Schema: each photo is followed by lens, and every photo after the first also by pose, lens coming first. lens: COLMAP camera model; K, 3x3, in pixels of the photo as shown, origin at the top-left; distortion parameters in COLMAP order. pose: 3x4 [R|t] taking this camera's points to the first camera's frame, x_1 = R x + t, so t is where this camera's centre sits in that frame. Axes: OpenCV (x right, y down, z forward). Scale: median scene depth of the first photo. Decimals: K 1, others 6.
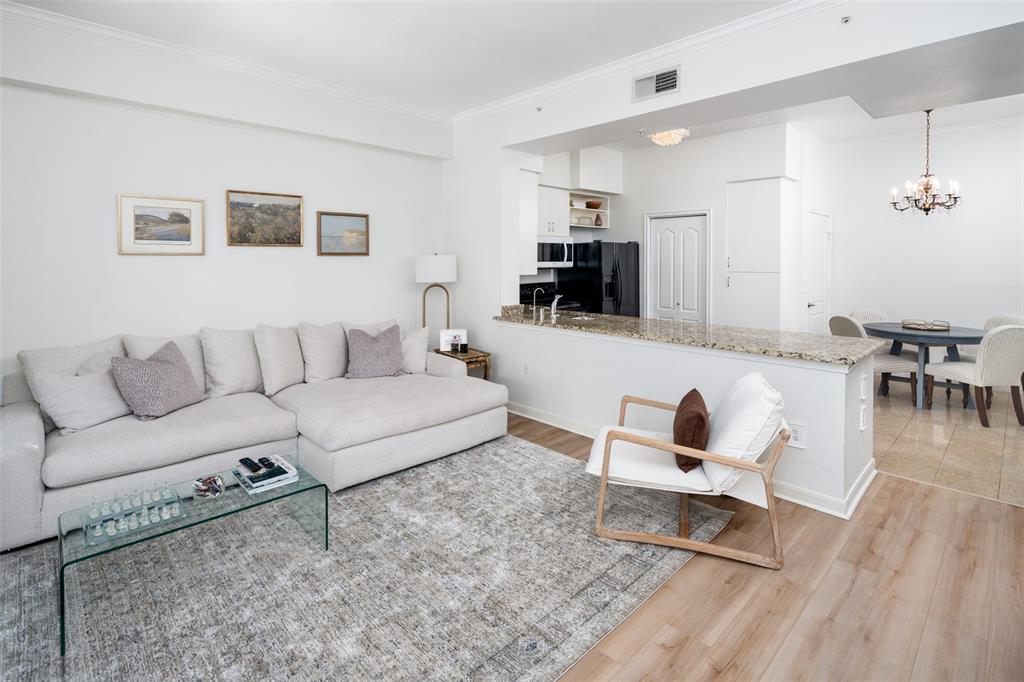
lens RADIAL K [[506.2, 0, 505.6], [0, 506.2, 265.6], [0, 0, 1]] dist [0.013208, -0.006940]
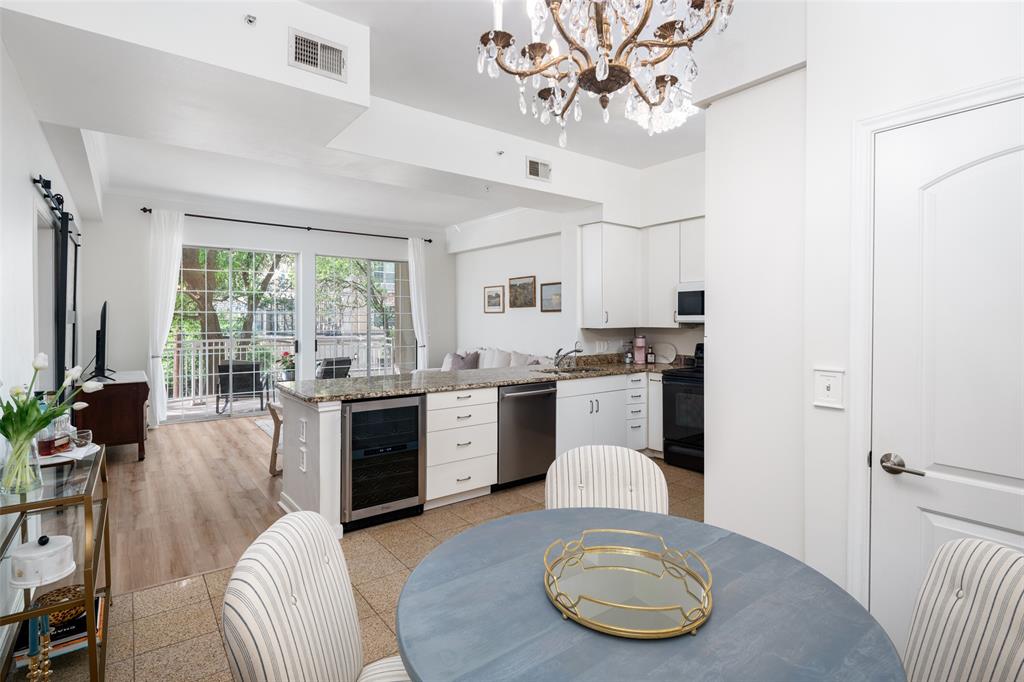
lens RADIAL K [[506.2, 0, 514.8], [0, 506.2, 329.3], [0, 0, 1]] dist [0.013208, -0.006940]
pose [[-0.124259, 0.020022, -0.992048, 1.291968], [-0.011411, 0.999701, 0.021606, 0.000584], [0.992184, 0.014005, -0.123993, 1.199658]]
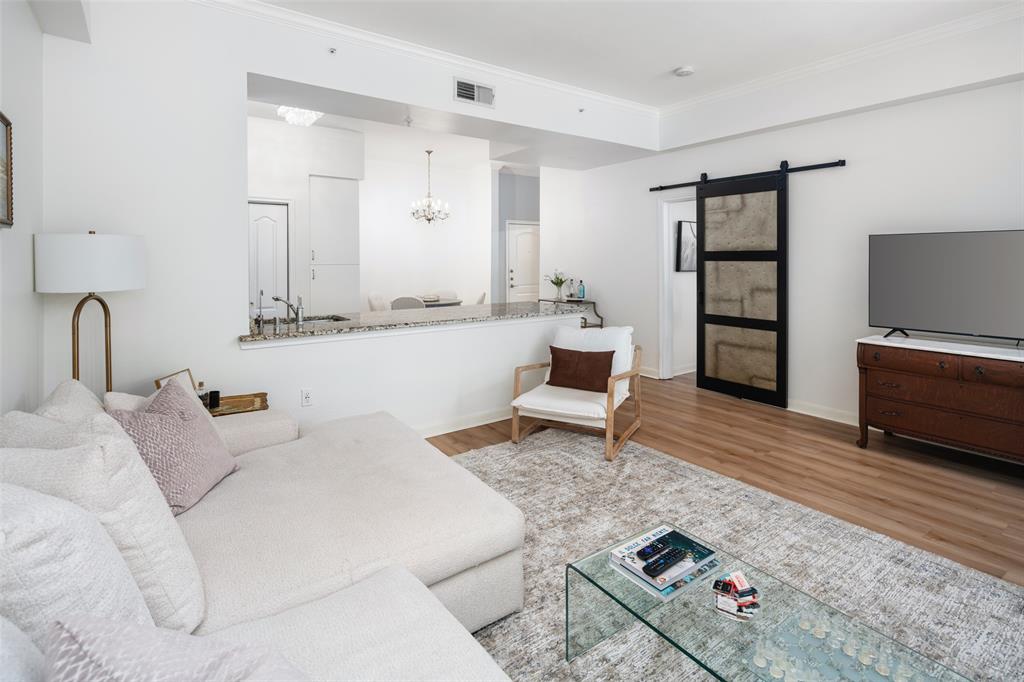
lens RADIAL K [[506.2, 0, 530.2], [0, 506.2, 273.2], [0, 0, 1]] dist [0.013208, -0.006940]
pose [[0.142429, -0.026165, 0.989459, -0.689661], [0.010566, 0.999634, 0.024913, 0.012063], [-0.989749, 0.006906, 0.142654, 0.613444]]
